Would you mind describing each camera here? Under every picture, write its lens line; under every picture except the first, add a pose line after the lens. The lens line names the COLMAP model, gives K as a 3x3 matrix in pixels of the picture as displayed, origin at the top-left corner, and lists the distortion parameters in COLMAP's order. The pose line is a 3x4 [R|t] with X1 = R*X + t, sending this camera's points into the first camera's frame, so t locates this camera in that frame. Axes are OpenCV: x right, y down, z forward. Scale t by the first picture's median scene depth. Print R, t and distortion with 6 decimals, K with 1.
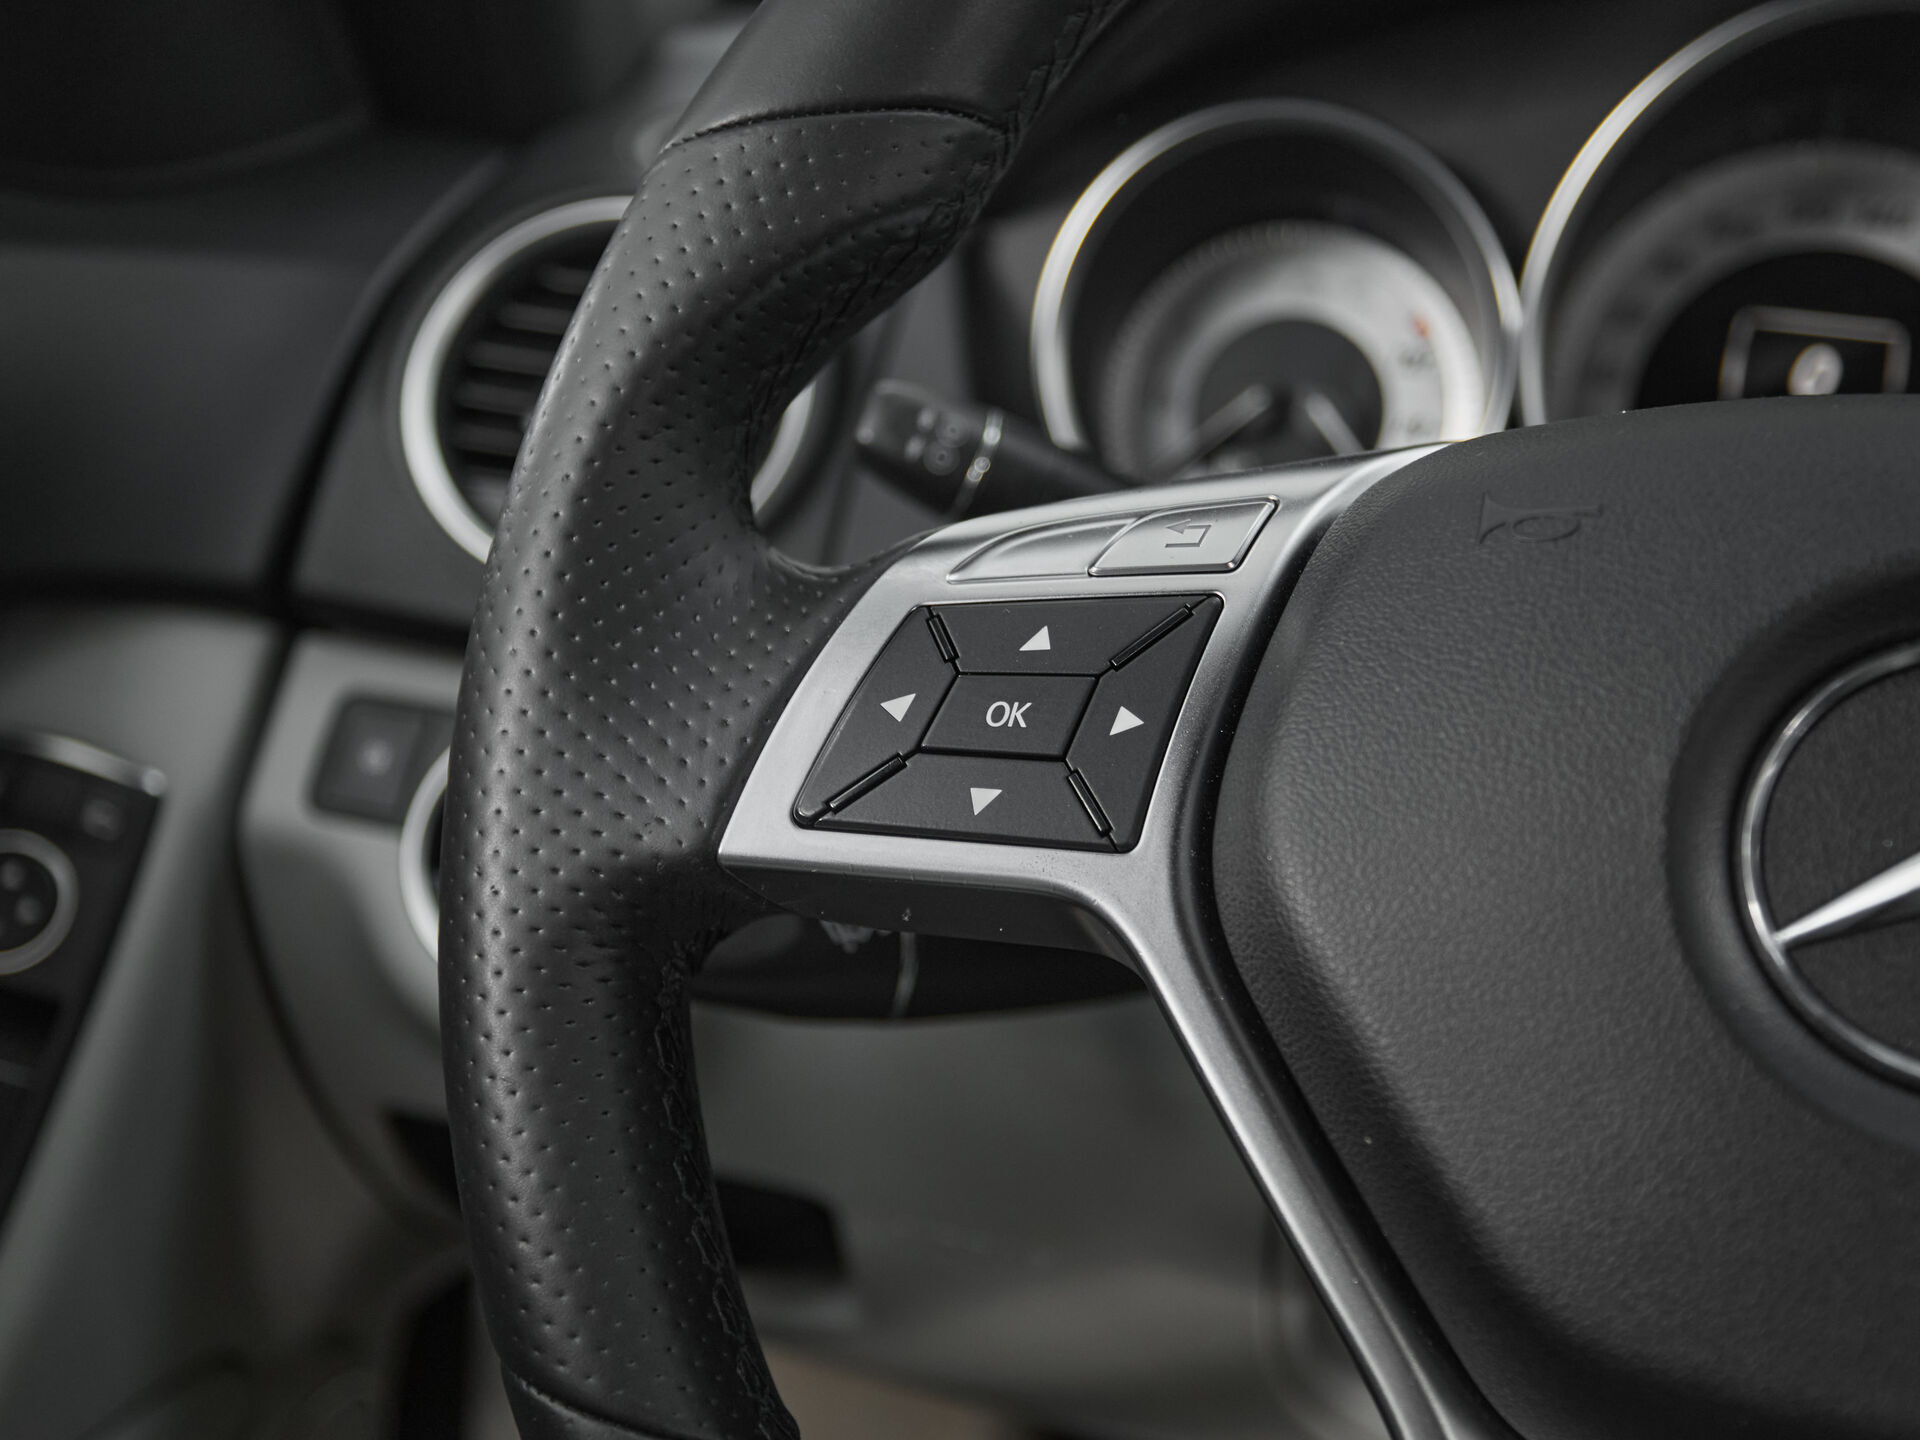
lens RADIAL K [[2226.7, 0, 991.2], [0, 2226.7, 722.6], [0, 0, 1]] dist [0.001108, 0.011042]
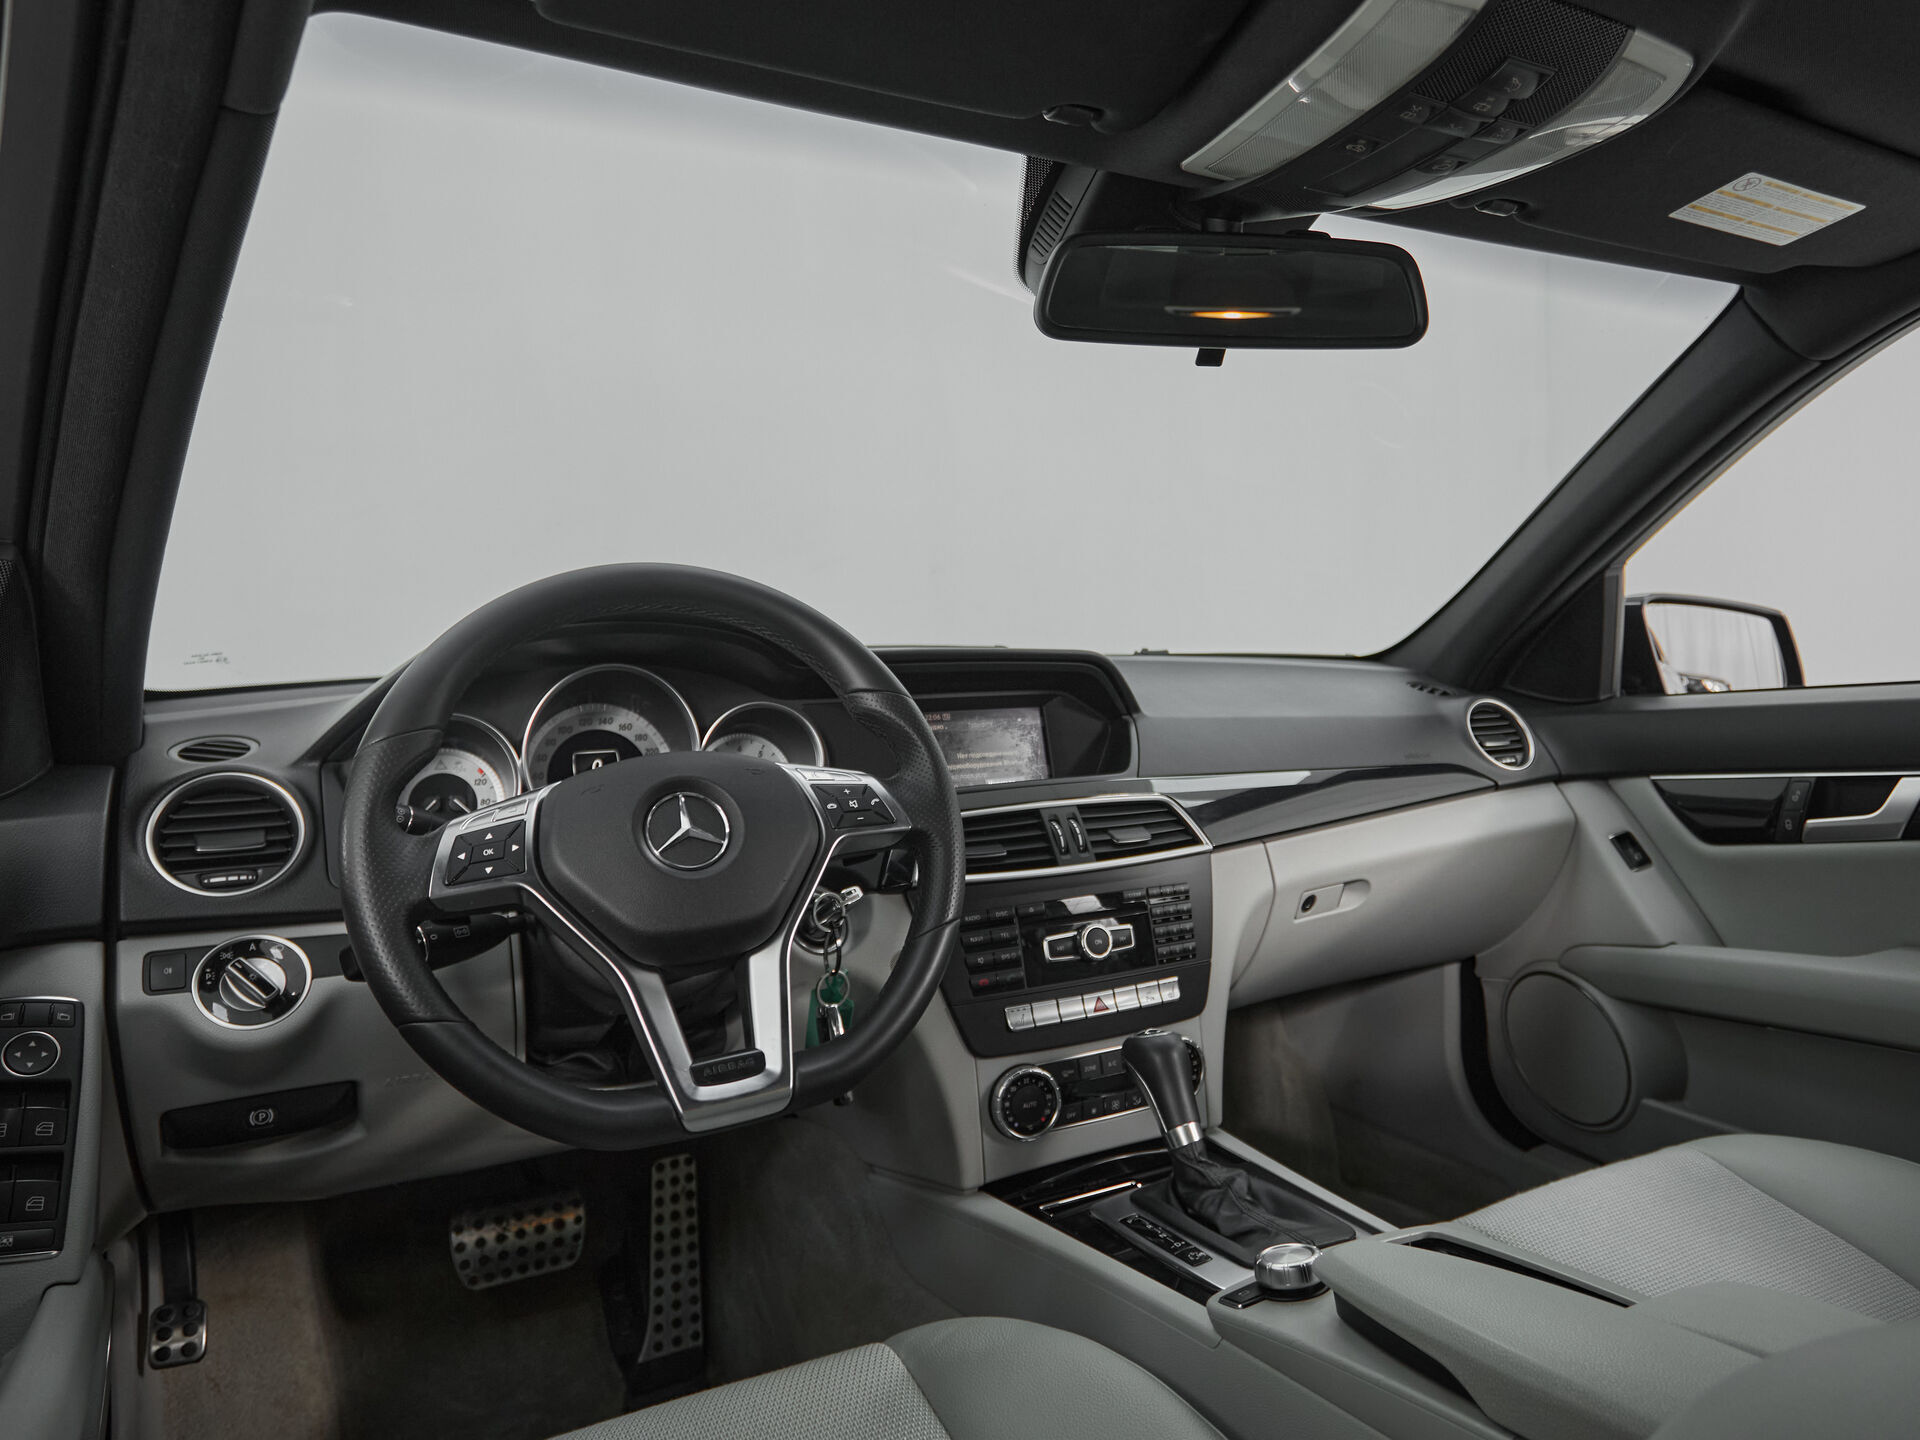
lens RADIAL K [[1229.0, 0, 960.0], [0, 1229.0, 720.0], [0, 0, 1]] dist [-0.003681, -0.003060]
pose [[0.732257, -0.133175, 0.667880, -0.908542], [0.277488, 0.953939, -0.114021, 0.286950], [-0.621932, 0.268821, 0.735483, -1.498269]]
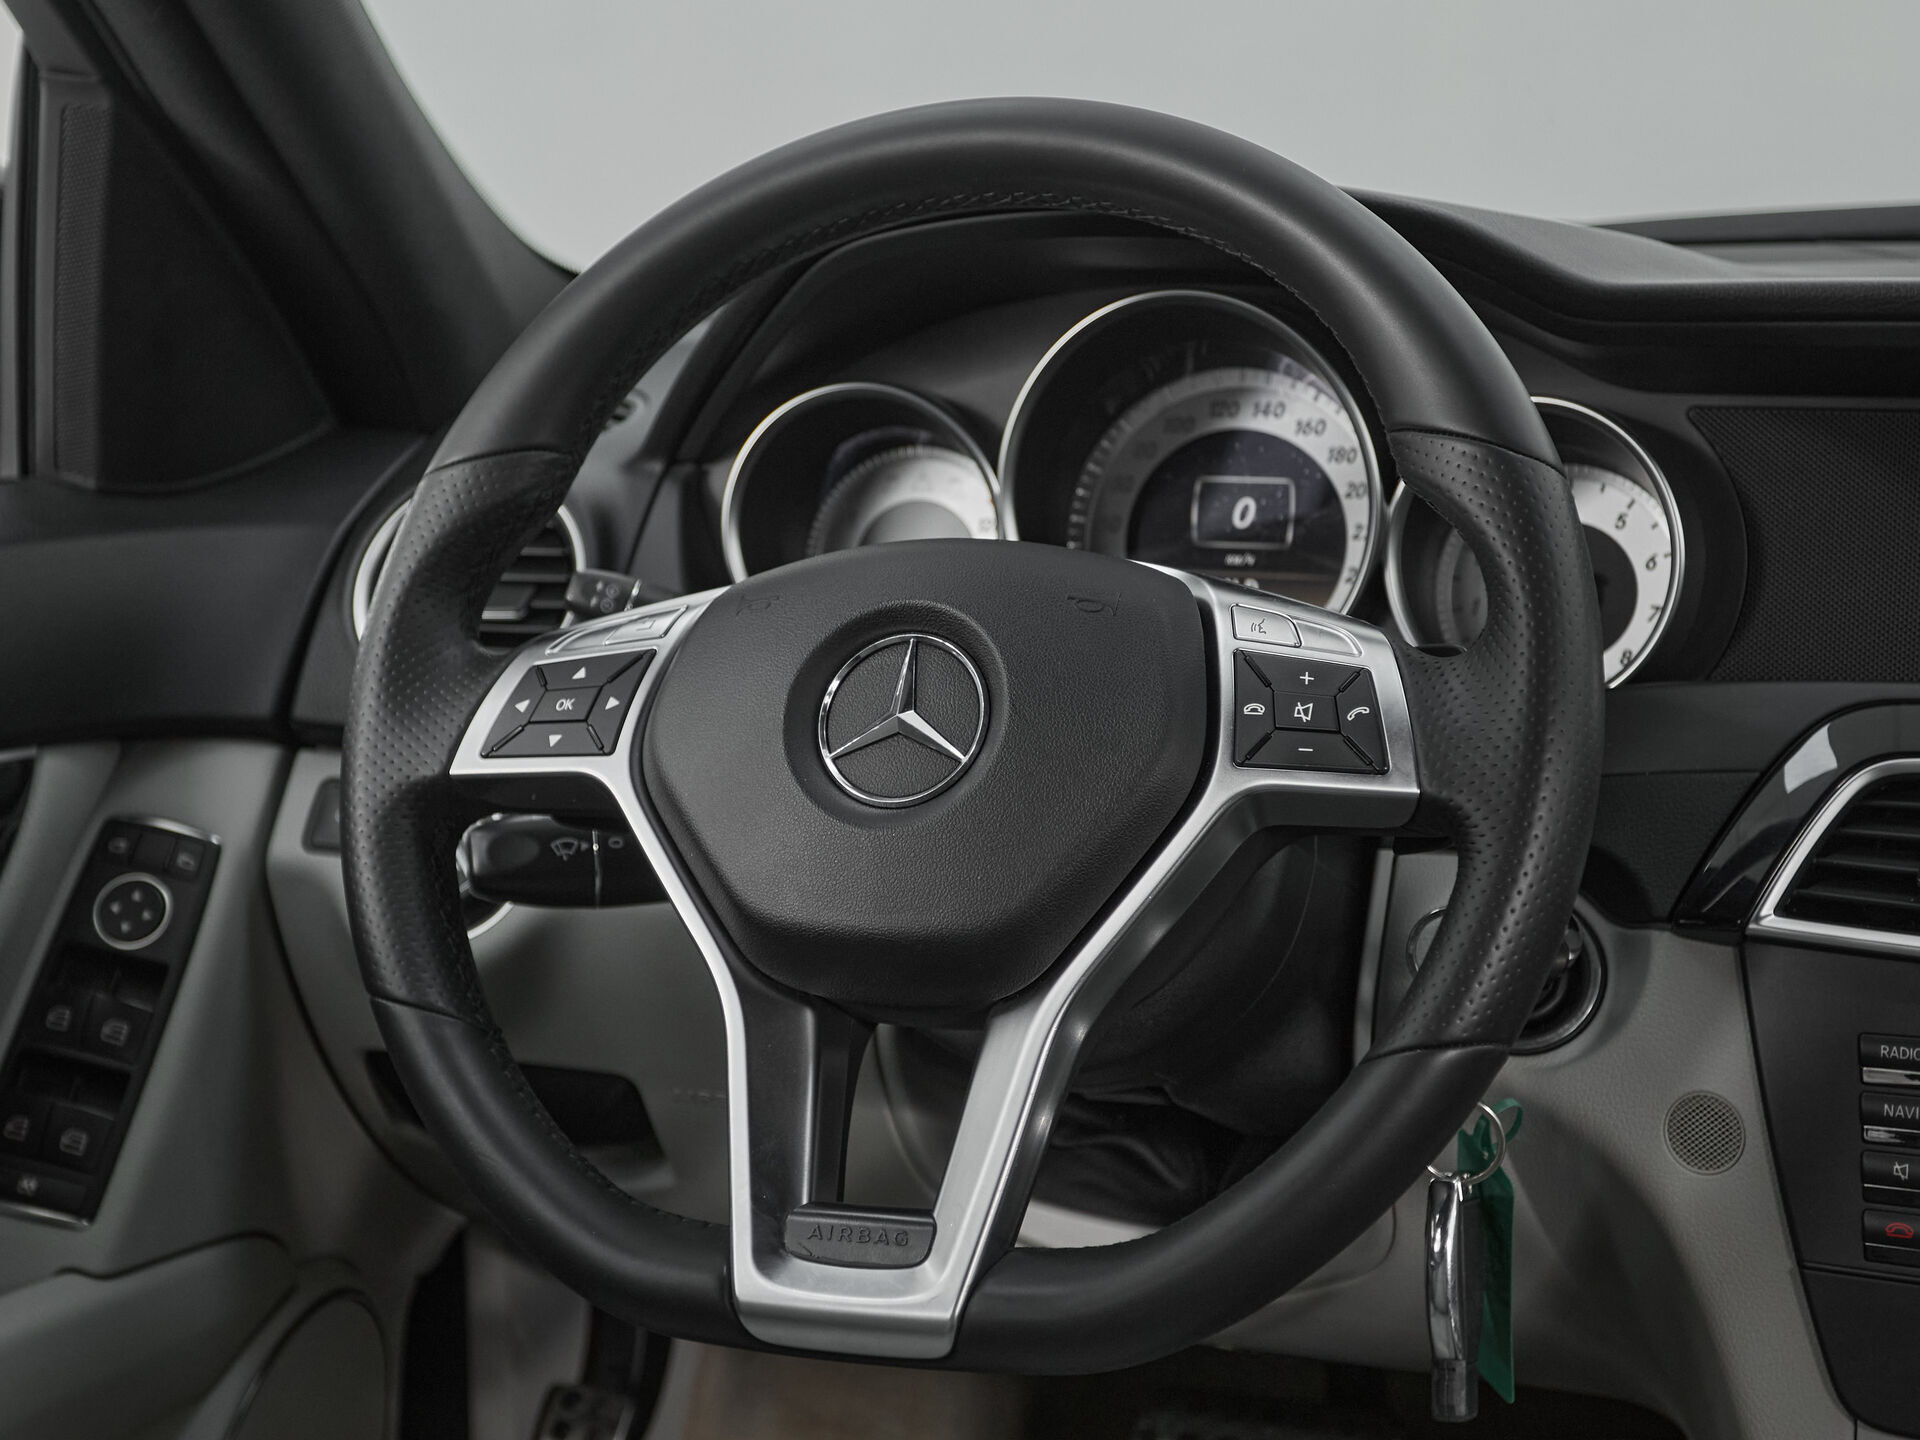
lens RADIAL K [[3306.7, 0, 899.7], [0, 3306.7, 687.2], [0, 0, 1]] dist [0.023248, -0.005558]
pose [[0.986791, -0.077362, -0.142334, 0.829954], [0.060412, 0.990961, -0.119779, 0.405854], [0.150314, 0.109598, 0.982545, -2.315413]]
